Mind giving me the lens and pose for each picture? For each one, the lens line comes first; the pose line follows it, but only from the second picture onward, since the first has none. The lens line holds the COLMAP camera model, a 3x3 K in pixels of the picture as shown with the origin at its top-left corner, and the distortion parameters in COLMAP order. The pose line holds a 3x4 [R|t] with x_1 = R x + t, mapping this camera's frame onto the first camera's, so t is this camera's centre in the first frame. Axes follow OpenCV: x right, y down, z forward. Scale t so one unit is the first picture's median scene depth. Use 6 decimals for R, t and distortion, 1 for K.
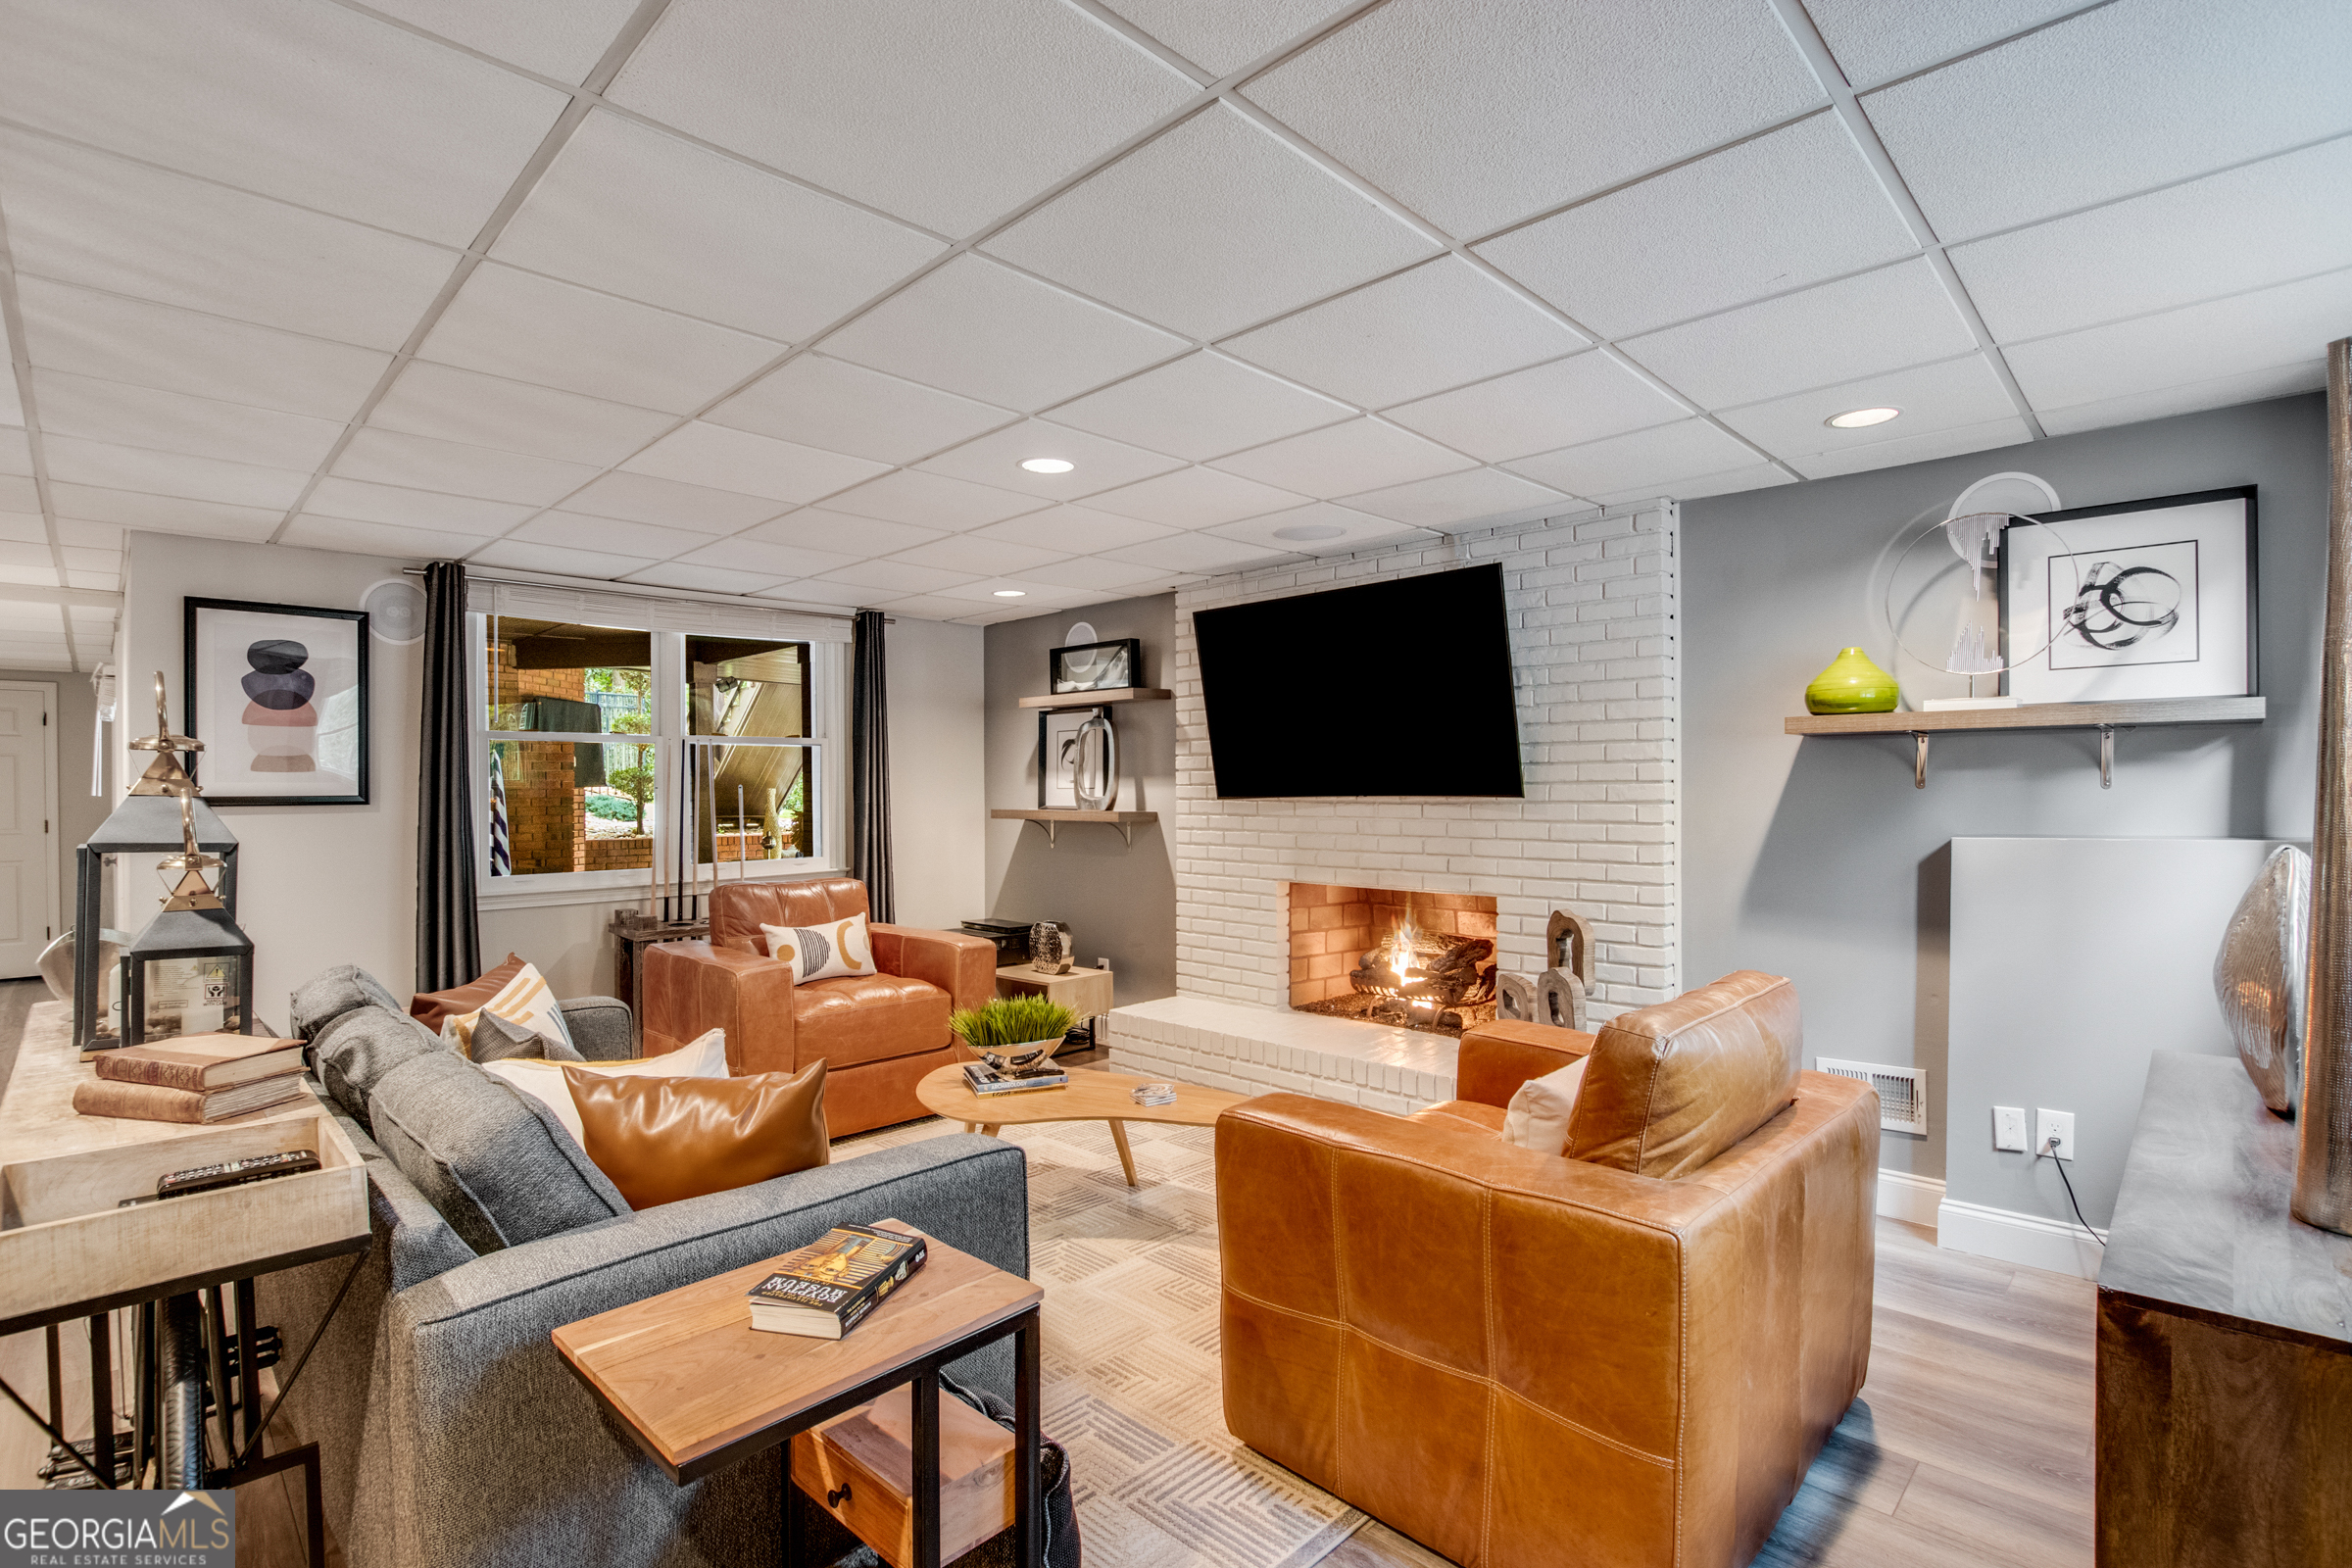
lens RADIAL K [[1079.8, 0, 1175.6], [0, 1079.8, 787.1], [0, 0, 1]] dist [-0.002582, 0.000210]
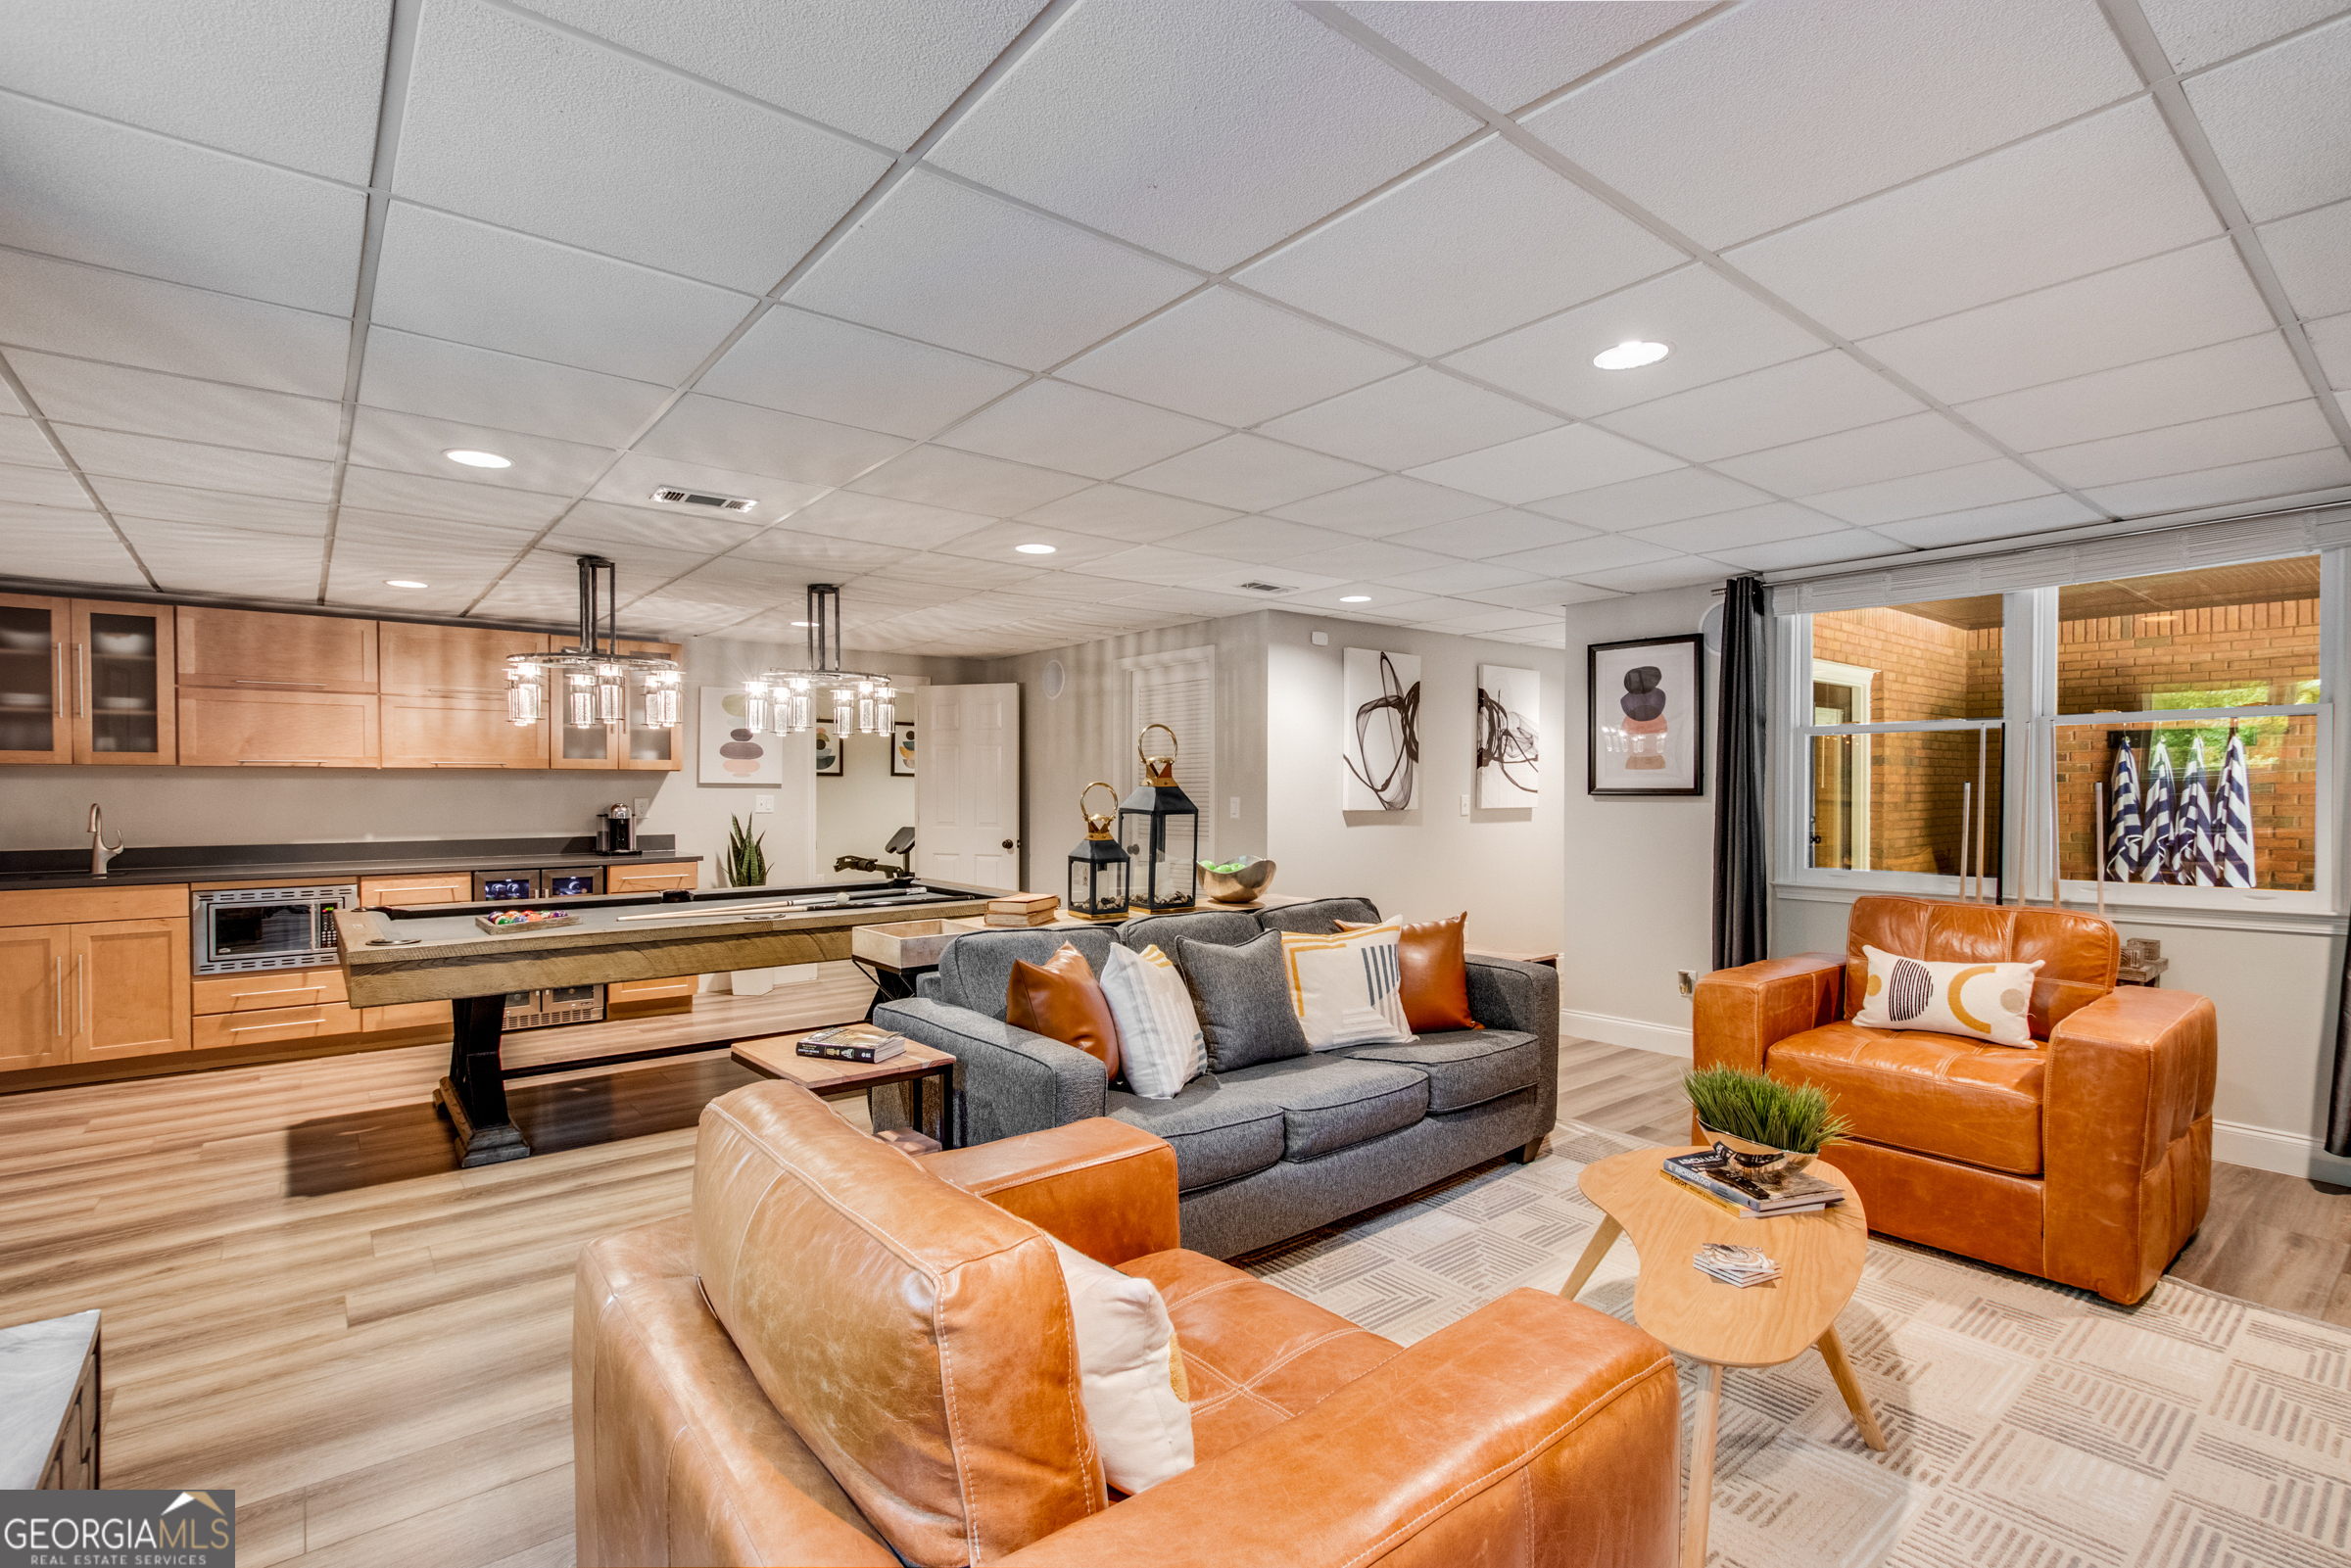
lens RADIAL K [[1079.3, 0, 1191.4], [0, 1079.3, 789.5], [0, 0, 1]] dist [-0.002582, 0.000210]
pose [[-0.091344, 0.005737, -0.995803, 0.495227], [0.000861, 0.999983, 0.005682, 0.002404], [0.995819, -0.000339, -0.091348, 0.574358]]
